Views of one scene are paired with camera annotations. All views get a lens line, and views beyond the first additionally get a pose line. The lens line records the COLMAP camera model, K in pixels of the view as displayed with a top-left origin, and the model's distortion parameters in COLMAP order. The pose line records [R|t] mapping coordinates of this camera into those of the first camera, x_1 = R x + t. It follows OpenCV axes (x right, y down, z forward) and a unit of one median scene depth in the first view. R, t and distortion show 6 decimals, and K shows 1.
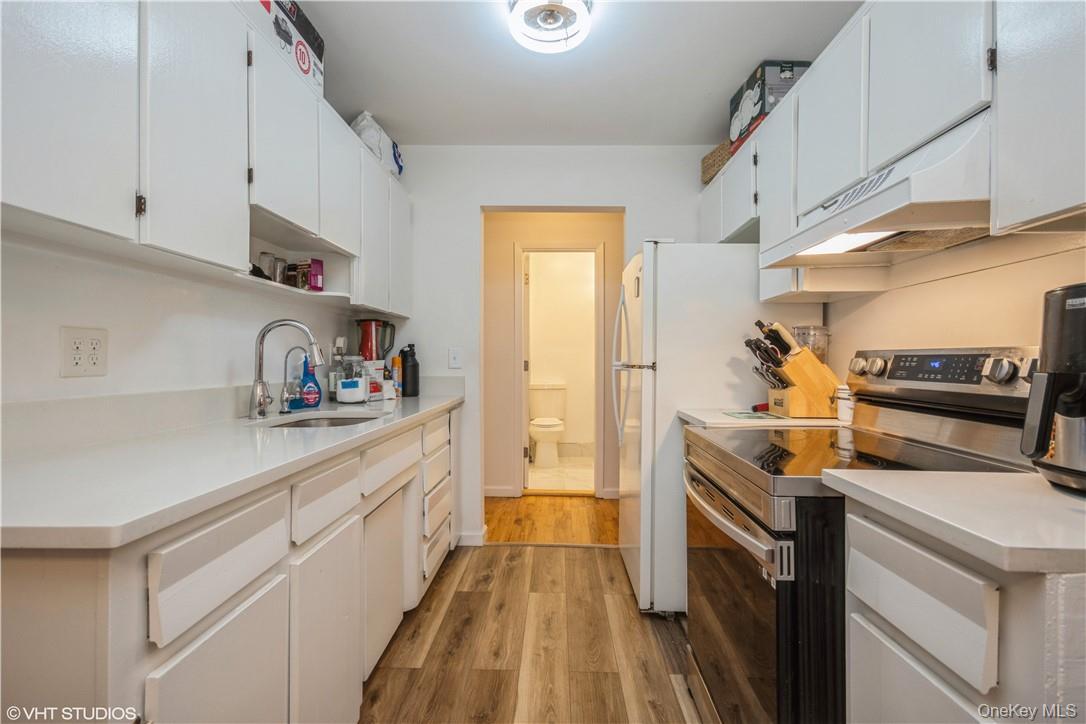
lens RADIAL K [[505.8, 0, 553.4], [0, 505.8, 358.4], [0, 0, 1]] dist [0.008132, -0.001000]
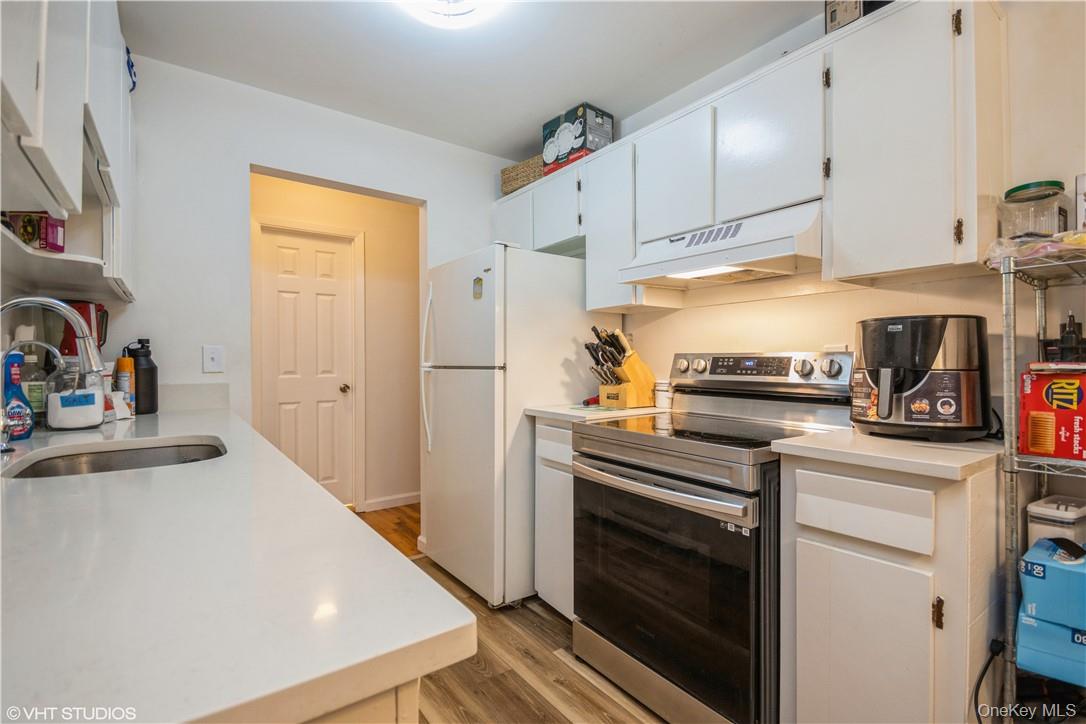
lens RADIAL K [[505.8, 0, 551.6], [0, 505.8, 363.0], [0, 0, 1]] dist [0.008132, -0.001000]
pose [[0.789648, -0.005773, 0.613533, -0.376714], [-0.000251, 0.999953, 0.009732, -0.002632], [-0.613561, -0.007839, 0.789609, 0.135863]]
